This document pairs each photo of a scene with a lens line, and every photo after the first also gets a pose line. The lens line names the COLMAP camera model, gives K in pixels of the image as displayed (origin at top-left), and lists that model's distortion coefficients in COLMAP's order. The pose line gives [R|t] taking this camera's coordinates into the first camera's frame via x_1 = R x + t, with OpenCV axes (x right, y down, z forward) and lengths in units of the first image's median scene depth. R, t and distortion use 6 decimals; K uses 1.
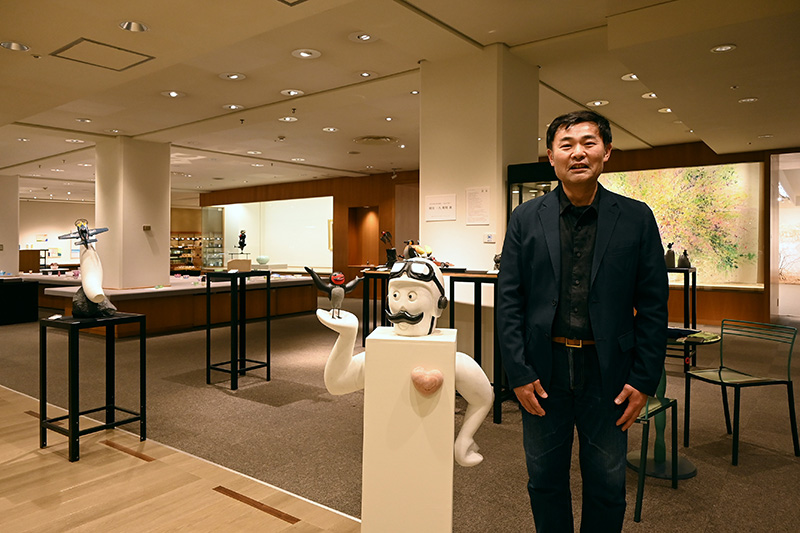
lens RADIAL K [[564.2, 0, 376.7], [0, 564.2, 248.2], [0, 0, 1]] dist [-0.025696, 0.006381]
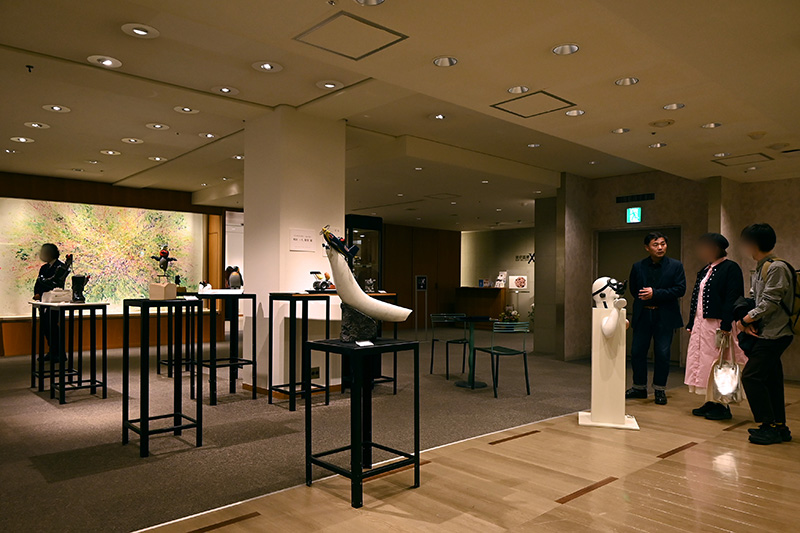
lens RADIAL K [[585.4, 0, 399.9], [0, 585.4, 282.5], [0, 0, 1]] dist [0.011507, 0.002692]
pose [[0.196993, 0.004783, 0.980393, -0.510812], [0.005225, 0.999969, -0.005929, 0.012371], [-0.980391, 0.006291, 0.196962, 0.275514]]
